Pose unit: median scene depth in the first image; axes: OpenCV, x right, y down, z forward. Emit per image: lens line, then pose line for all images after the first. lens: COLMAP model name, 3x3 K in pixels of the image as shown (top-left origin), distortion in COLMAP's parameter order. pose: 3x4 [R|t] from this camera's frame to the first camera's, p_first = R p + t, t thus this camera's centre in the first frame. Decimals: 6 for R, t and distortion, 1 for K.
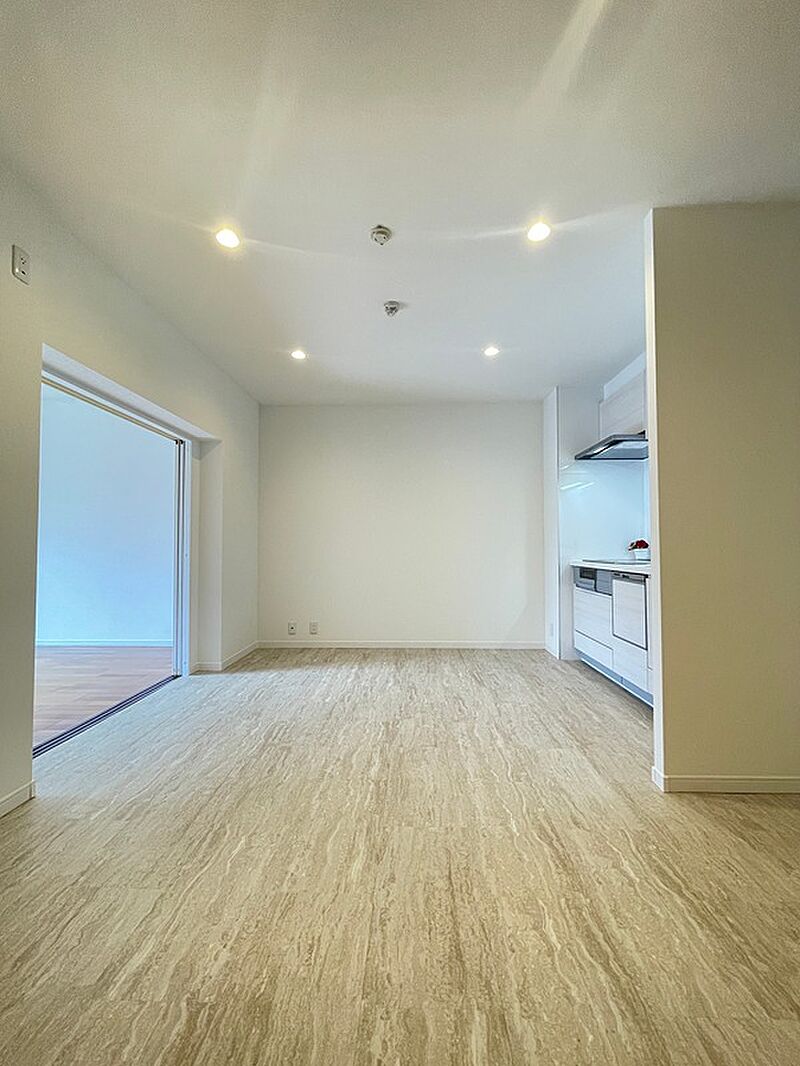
lens RADIAL K [[431.2, 0, 401.6], [0, 431.2, 535.2], [0, 0, 1]] dist [-0.000113, -0.000269]
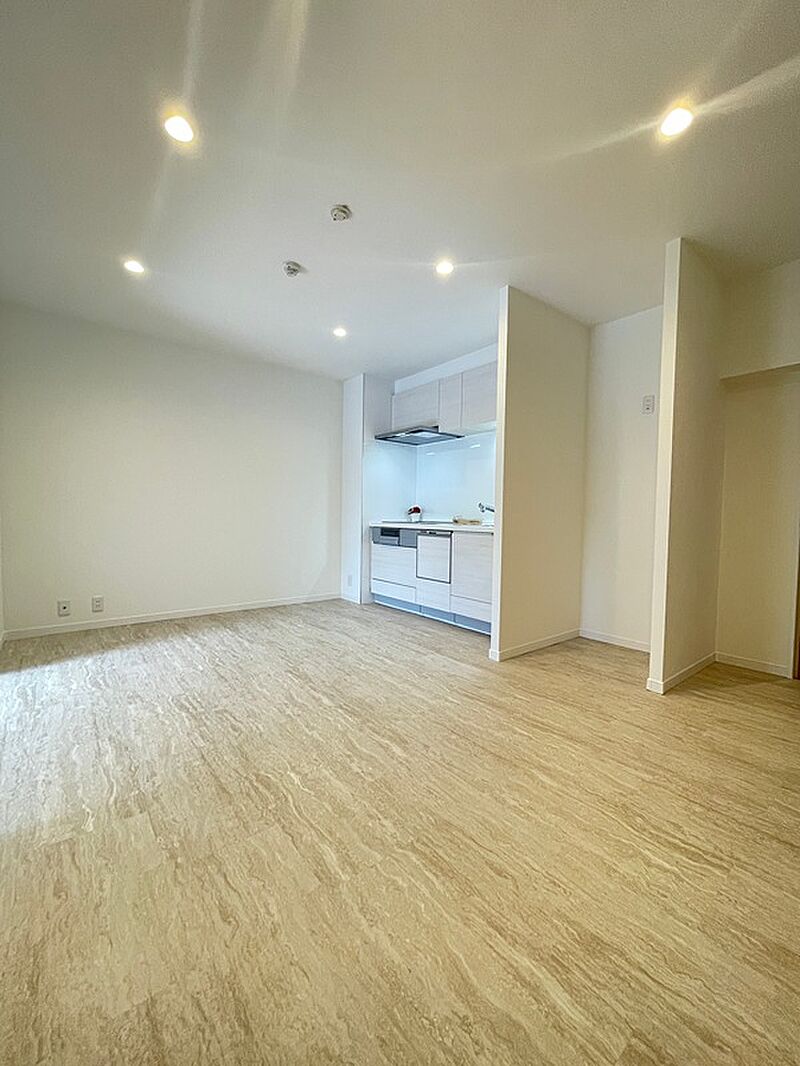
lens RADIAL K [[431.2, 0, 402.3], [0, 431.2, 534.6], [0, 0, 1]] dist [-0.000113, -0.000269]
pose [[0.760014, -0.014804, 0.649738, -0.440709], [-0.034889, 0.997370, 0.063535, 0.017278], [-0.648969, -0.070956, 0.757499, 0.024656]]
